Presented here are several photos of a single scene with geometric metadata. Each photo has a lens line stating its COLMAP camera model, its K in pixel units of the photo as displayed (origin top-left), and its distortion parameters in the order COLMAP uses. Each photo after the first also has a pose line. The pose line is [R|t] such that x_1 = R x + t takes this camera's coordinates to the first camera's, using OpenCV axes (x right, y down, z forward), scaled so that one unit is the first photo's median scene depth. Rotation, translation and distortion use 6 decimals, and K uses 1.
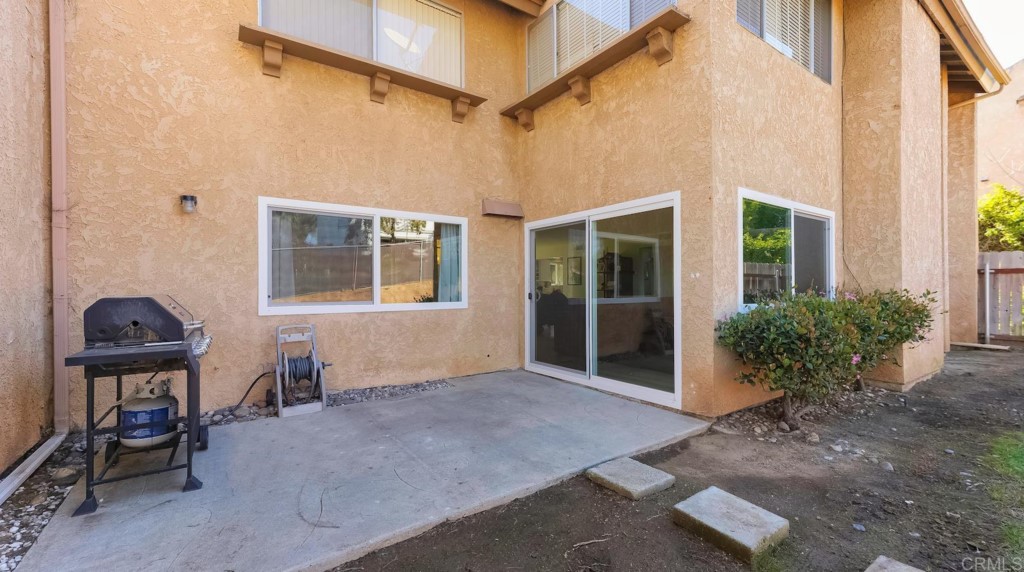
lens RADIAL K [[413.6, 0, 514.2], [0, 413.6, 287.4], [0, 0, 1]] dist [0.001800, 0.000266]
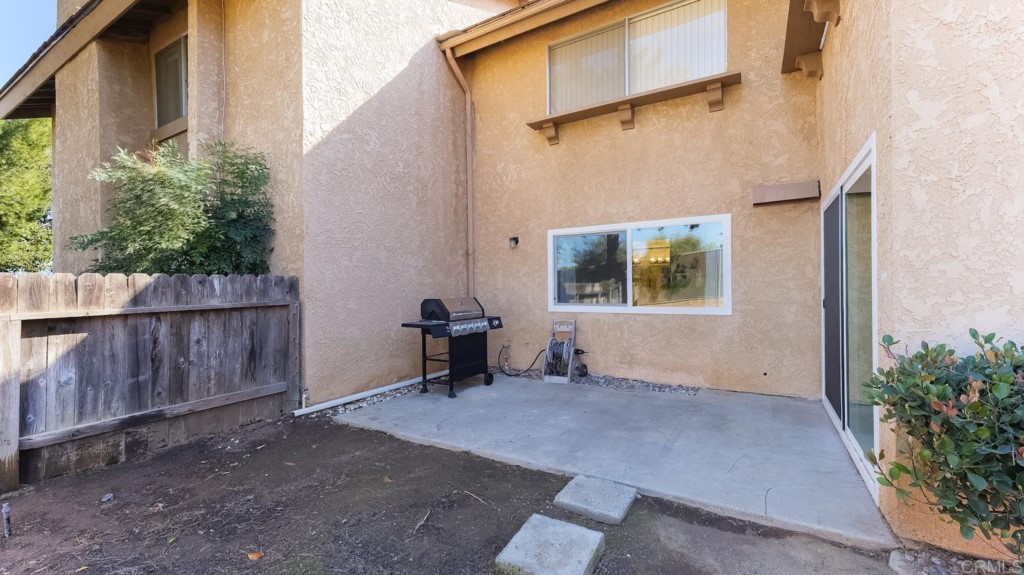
lens RADIAL K [[417.2, 0, 519.4], [0, 417.2, 290.2], [0, 0, 1]] dist [0.004015, 0.001230]
pose [[0.425245, 0.001145, -0.905078, 0.675822], [0.008390, 0.999951, 0.005207, -0.015588], [0.905039, -0.009808, 0.425214, 0.275344]]
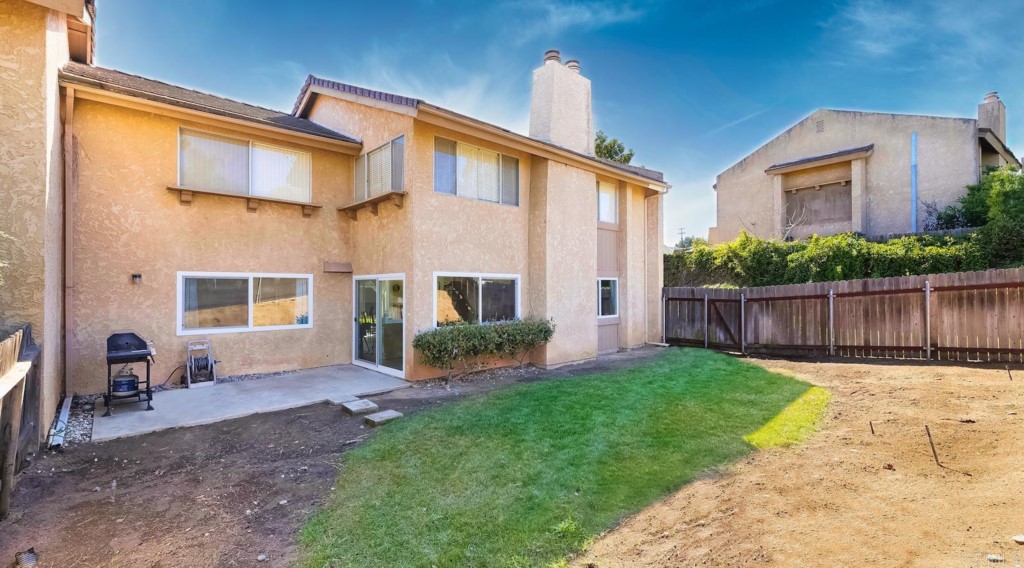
lens RADIAL K [[413.6, 0, 515.2], [0, 413.6, 288.3], [0, 0, 1]] dist [0.001800, 0.000266]
pose [[0.987650, 0.004796, 0.156603, 0.585263], [-0.003749, 0.999969, -0.006977, -0.136235], [-0.156631, 0.006303, 0.987637, -1.063027]]
